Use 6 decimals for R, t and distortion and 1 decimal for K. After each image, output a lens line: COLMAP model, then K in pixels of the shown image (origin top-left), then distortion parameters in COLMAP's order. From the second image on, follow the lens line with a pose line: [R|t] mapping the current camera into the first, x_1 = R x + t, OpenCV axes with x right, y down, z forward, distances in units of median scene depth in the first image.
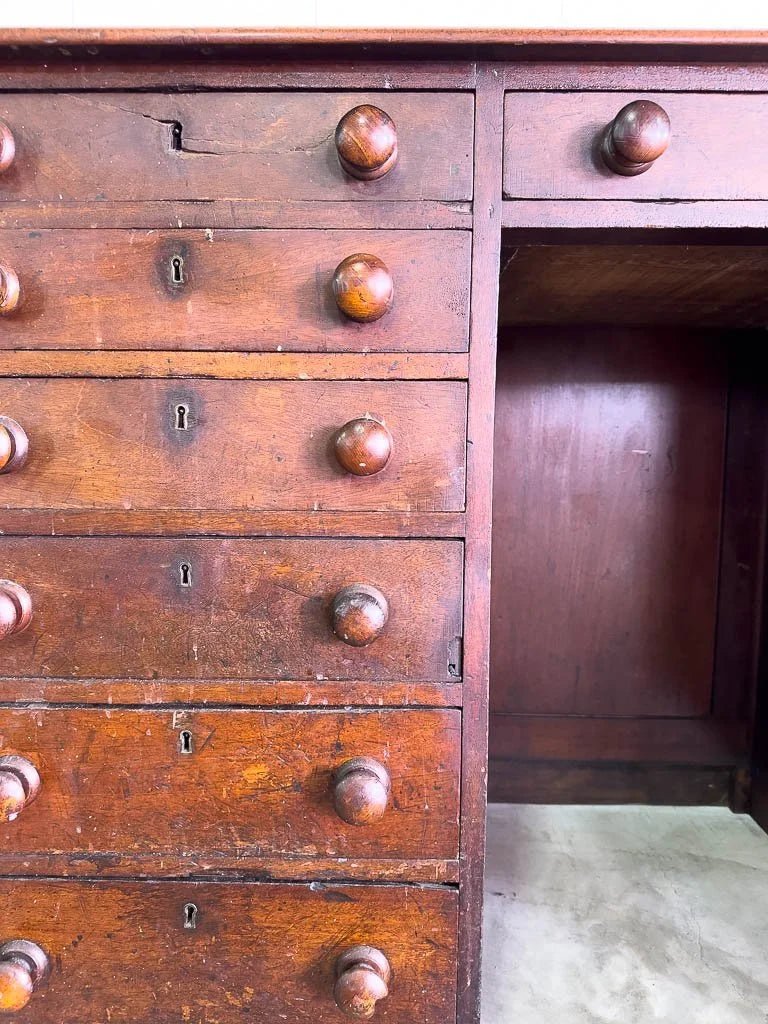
lens RADIAL K [[740.0, 0, 383.7], [0, 740.0, 513.8], [0, 0, 1]] dist [0.013725, -0.026684]
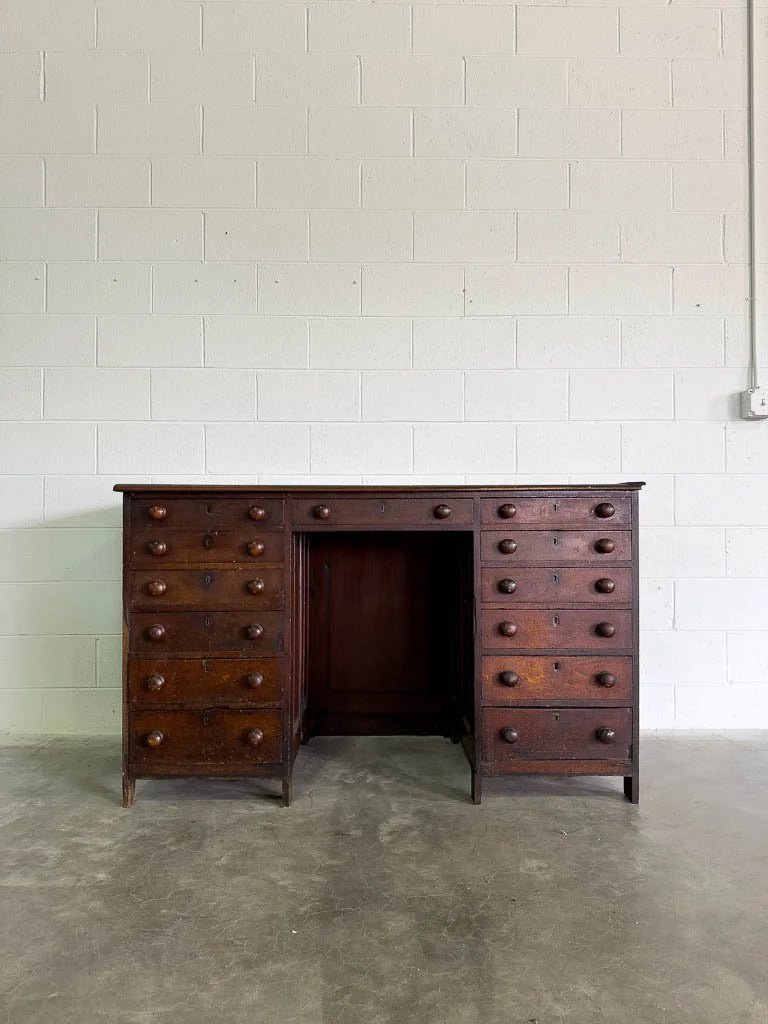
lens RADIAL K [[740.0, 0, 386.5], [0, 740.0, 492.8], [0, 0, 1]] dist [0.013725, -0.026684]
pose [[0.999445, -0.006611, 0.032664, 0.494078], [0.010959, 0.990813, -0.134798, -0.047103], [-0.031473, 0.135081, 0.990335, -2.697397]]
